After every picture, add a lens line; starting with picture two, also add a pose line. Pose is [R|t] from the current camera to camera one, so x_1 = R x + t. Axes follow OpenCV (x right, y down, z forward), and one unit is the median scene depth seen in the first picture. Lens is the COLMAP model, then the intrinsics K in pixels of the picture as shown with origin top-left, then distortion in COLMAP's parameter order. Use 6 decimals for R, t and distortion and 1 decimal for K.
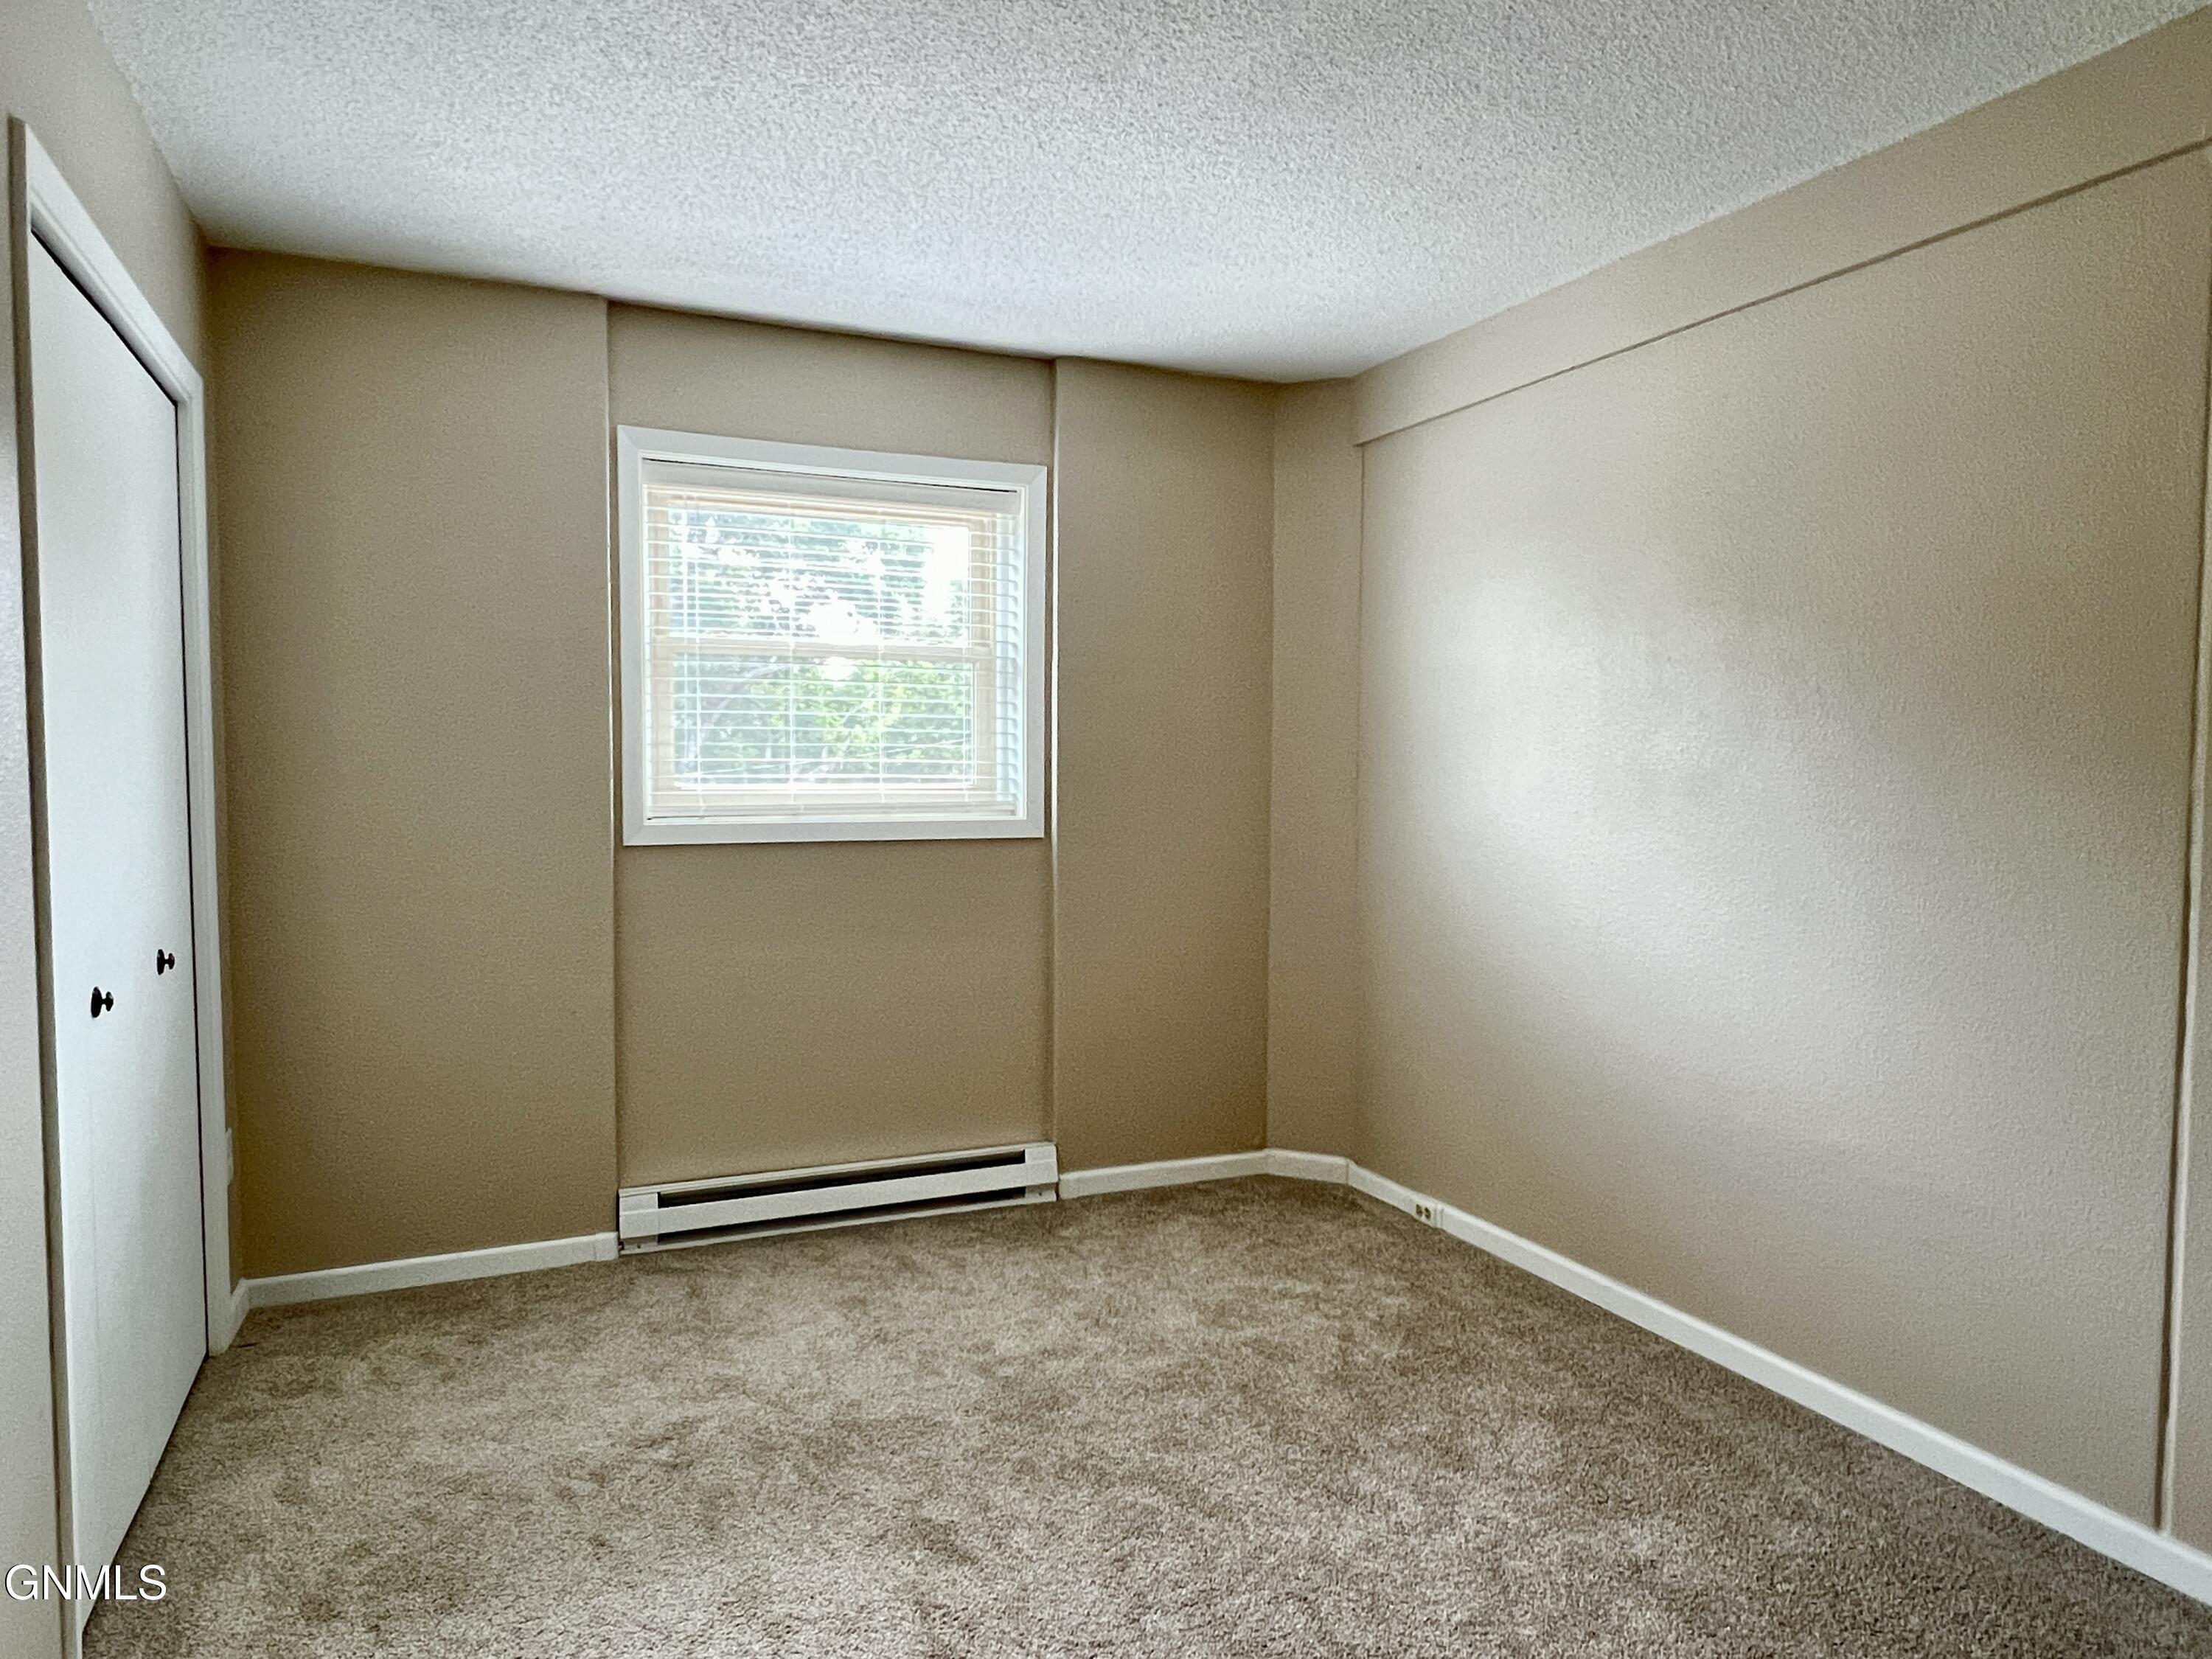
lens RADIAL K [[1391.1, 0, 1105.8], [0, 1391.1, 829.2], [0, 0, 1]] dist [0.005772, -0.001006]
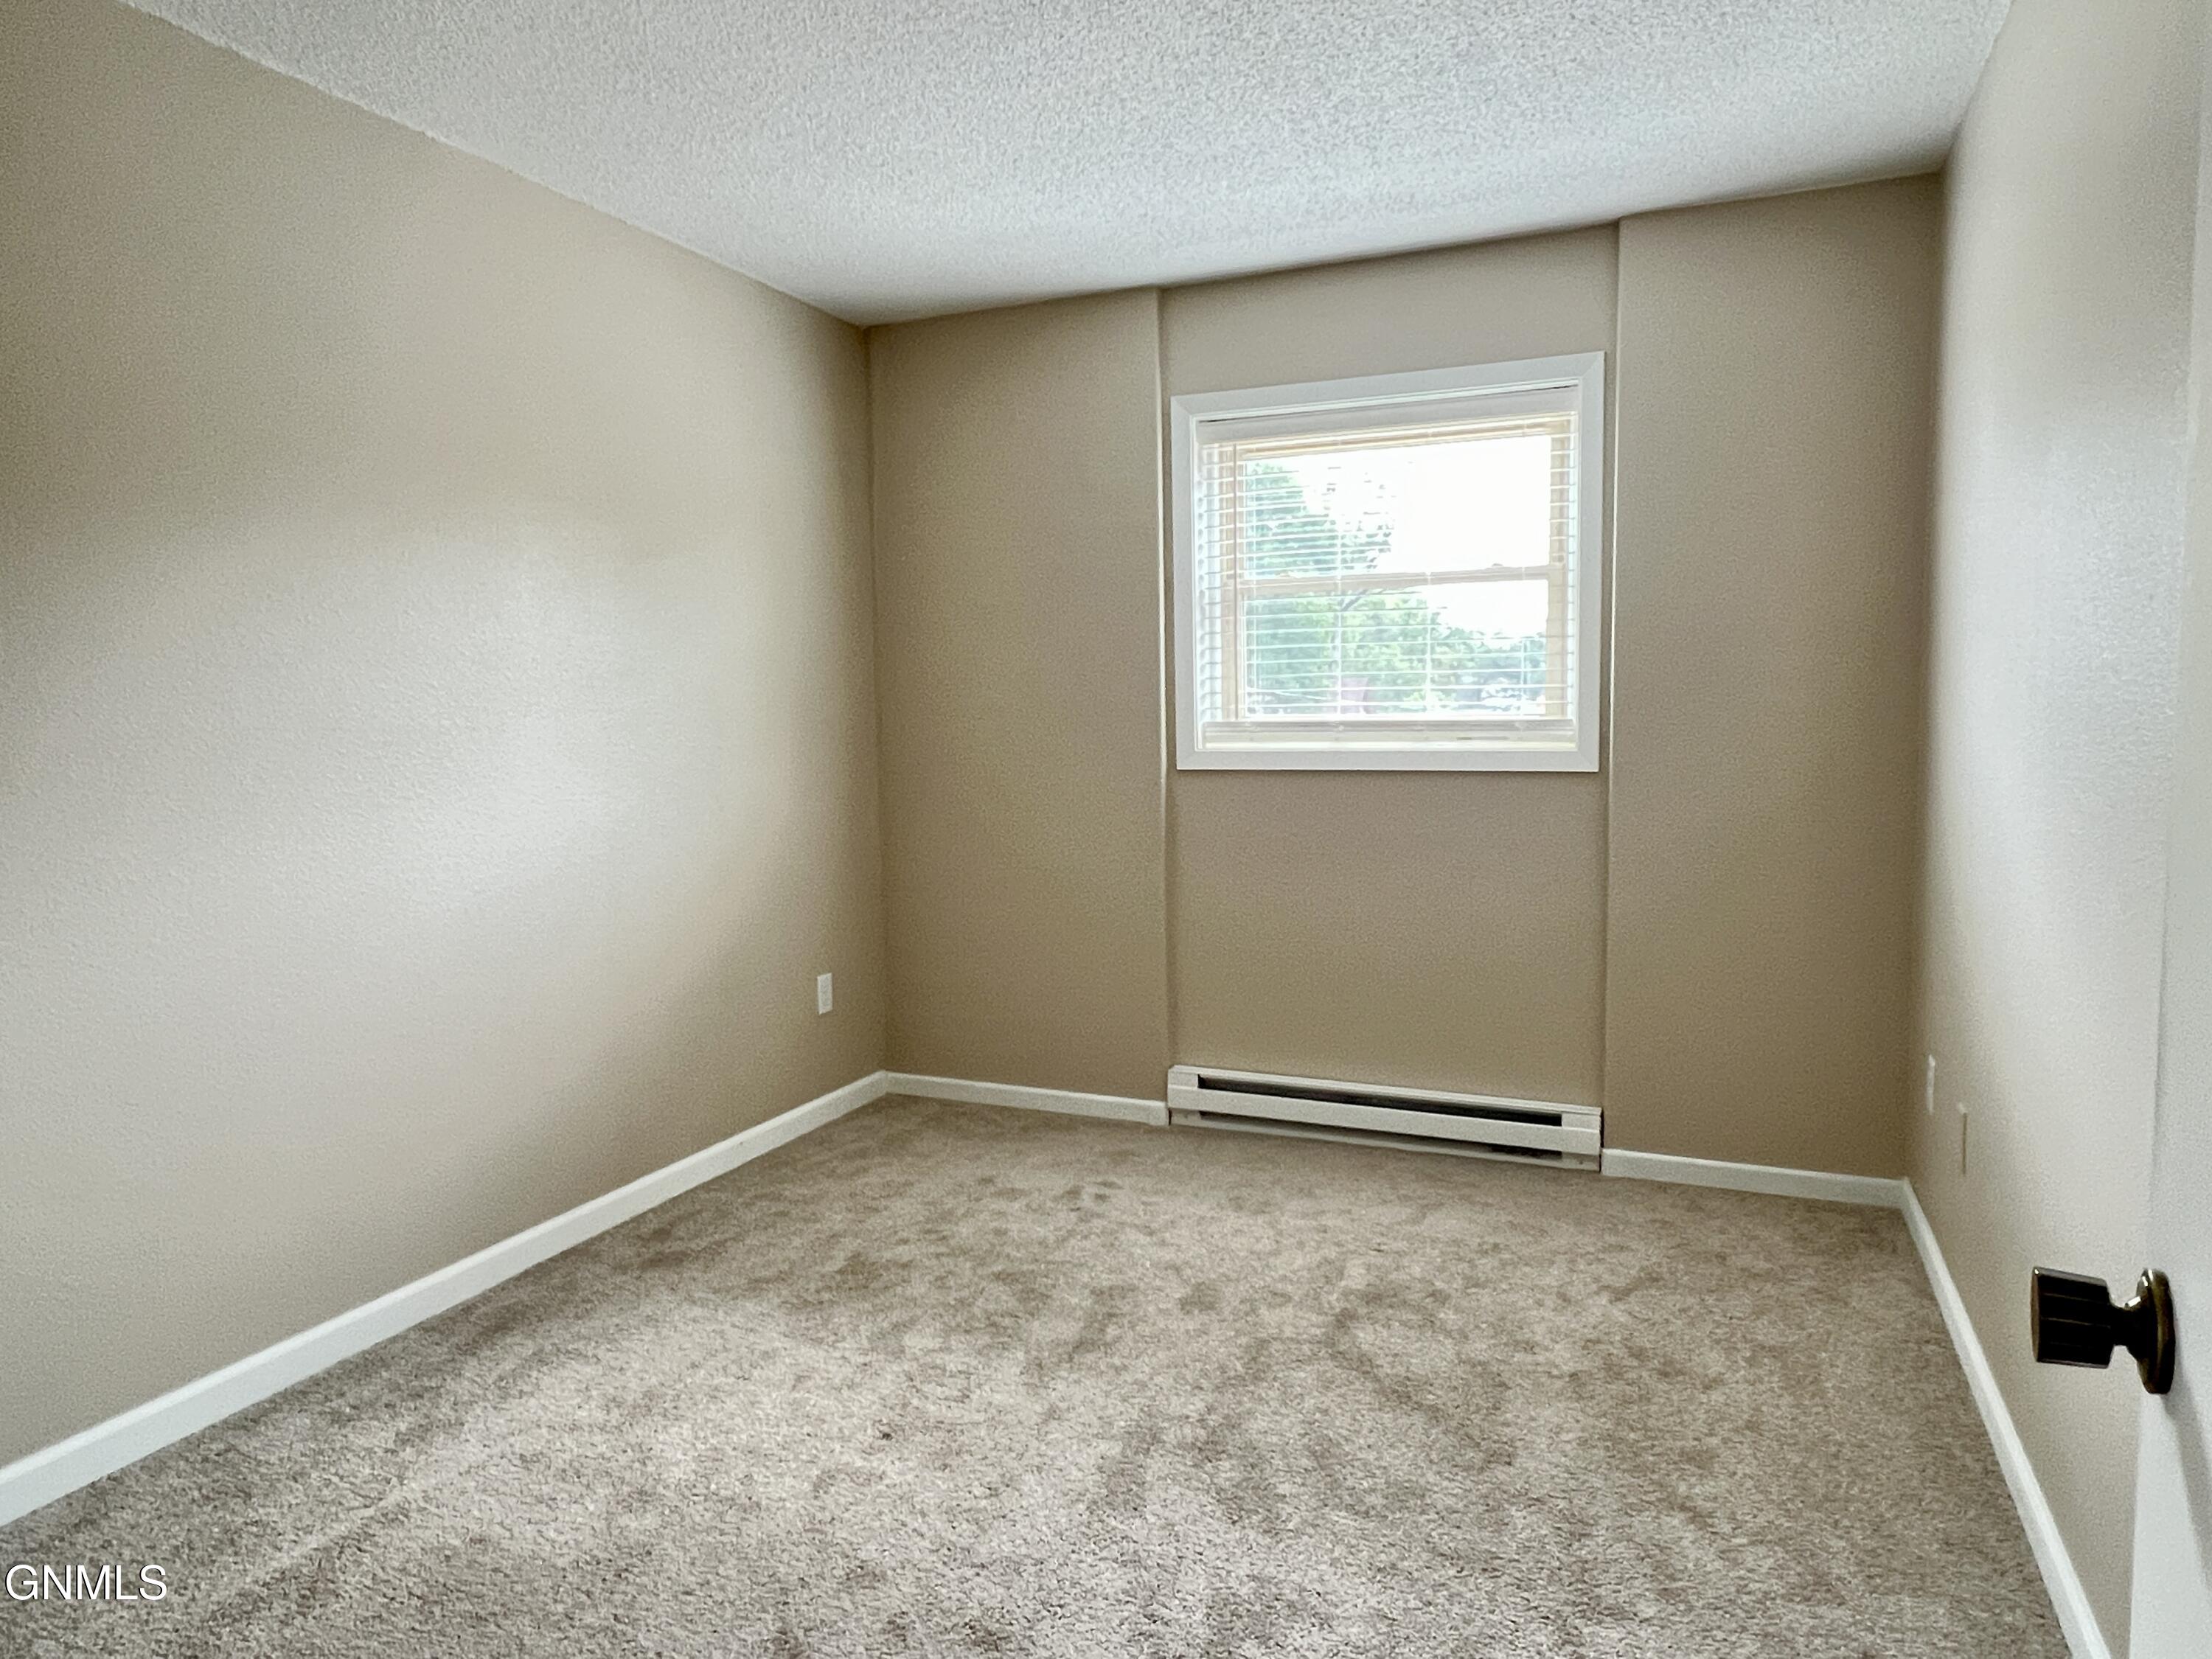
lens RADIAL K [[1391.1, 0, 1107.3], [0, 1391.1, 826.3], [0, 0, 1]] dist [0.005772, -0.001006]
pose [[0.668618, 0.050566, -0.741885, 0.457404], [-0.013637, 0.998351, 0.055755, -0.004267], [0.743481, -0.027162, 0.668205, 0.187947]]
